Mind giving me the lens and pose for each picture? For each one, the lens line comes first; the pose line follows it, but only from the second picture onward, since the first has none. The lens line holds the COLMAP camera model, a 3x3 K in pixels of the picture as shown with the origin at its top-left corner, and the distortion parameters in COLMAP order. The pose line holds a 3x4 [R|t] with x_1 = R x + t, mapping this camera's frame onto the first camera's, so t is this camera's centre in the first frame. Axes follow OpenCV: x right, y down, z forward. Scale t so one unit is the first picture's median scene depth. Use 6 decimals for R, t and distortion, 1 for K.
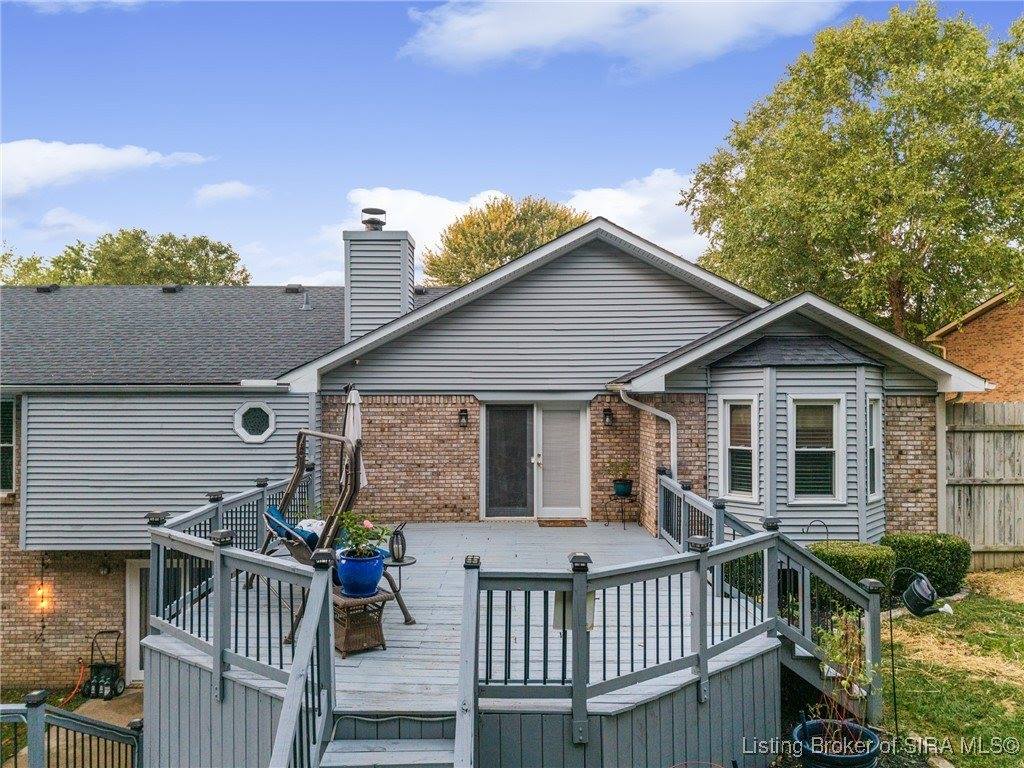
lens RADIAL K [[684.3, 0, 515.2], [0, 684.3, 391.7], [0, 0, 1]] dist [0.076763, -0.105197]
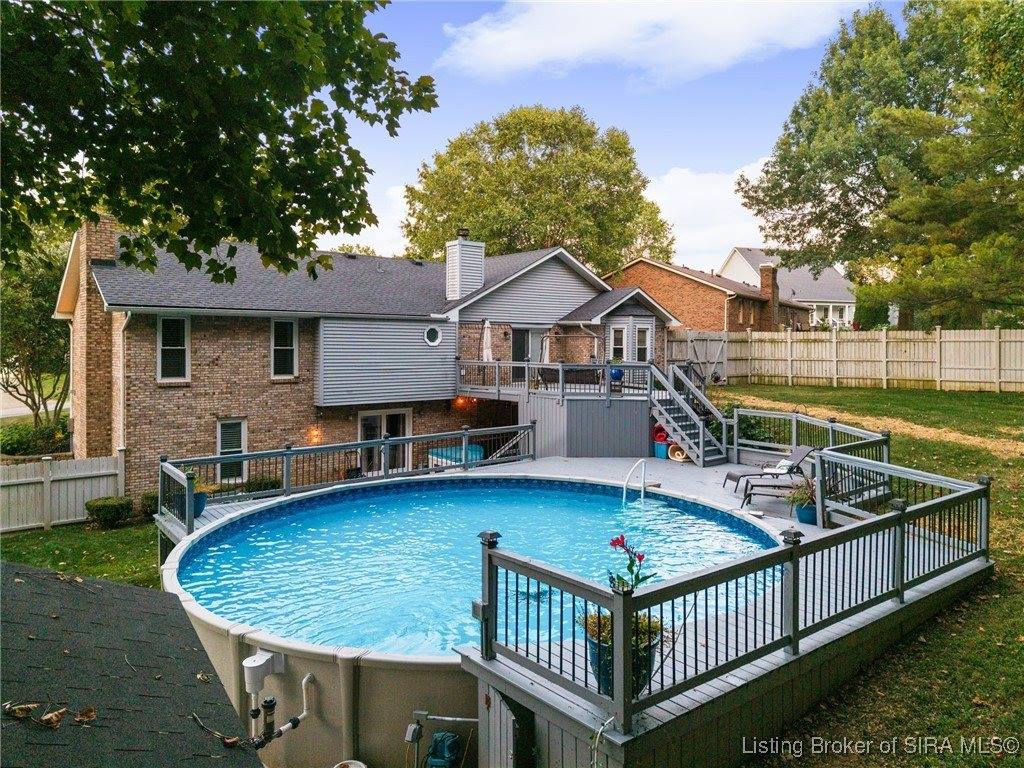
lens RADIAL K [[699.1, 0, 521.0], [0, 699.1, 357.4], [0, 0, 1]] dist [0.081179, -0.118507]
pose [[0.773406, -0.008865, 0.633849, -1.449844], [-0.012150, 0.999511, 0.028804, 0.045497], [-0.633795, -0.029979, 0.772920, -0.705733]]
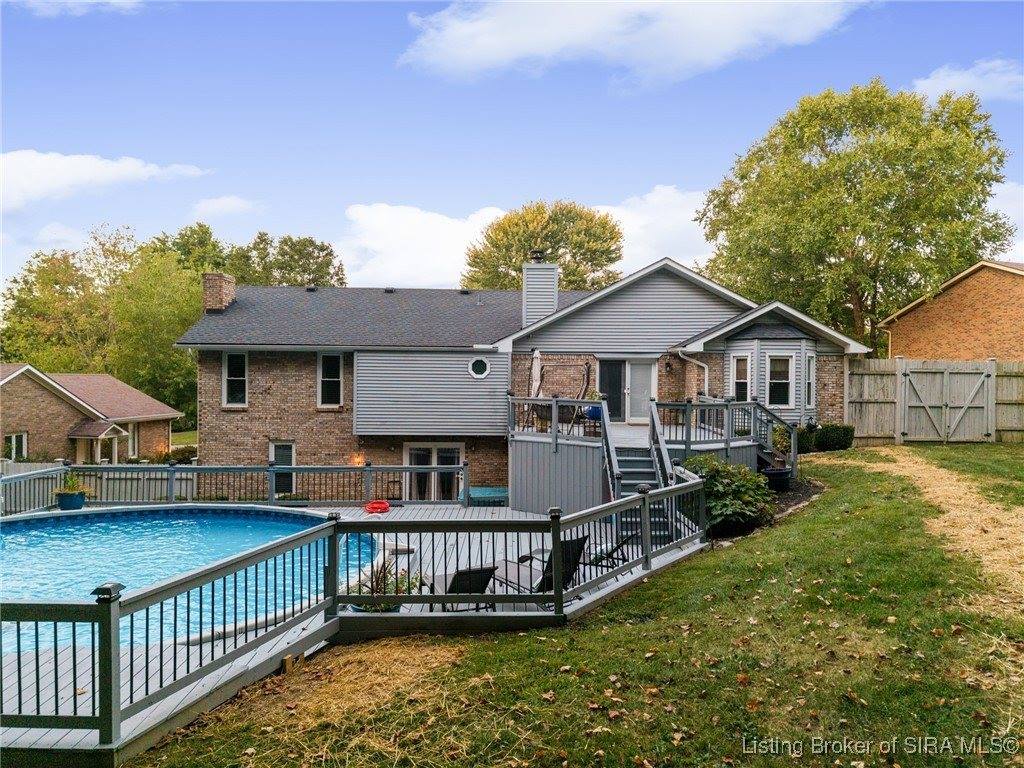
lens RADIAL K [[684.2, 0, 515.6], [0, 684.2, 394.2], [0, 0, 1]] dist [0.106646, -0.195609]
pose [[0.999924, 0.008674, 0.008781, -0.294127], [-0.008921, 0.999553, 0.028533, 0.062078], [-0.008529, -0.028609, 0.999554, -0.848451]]
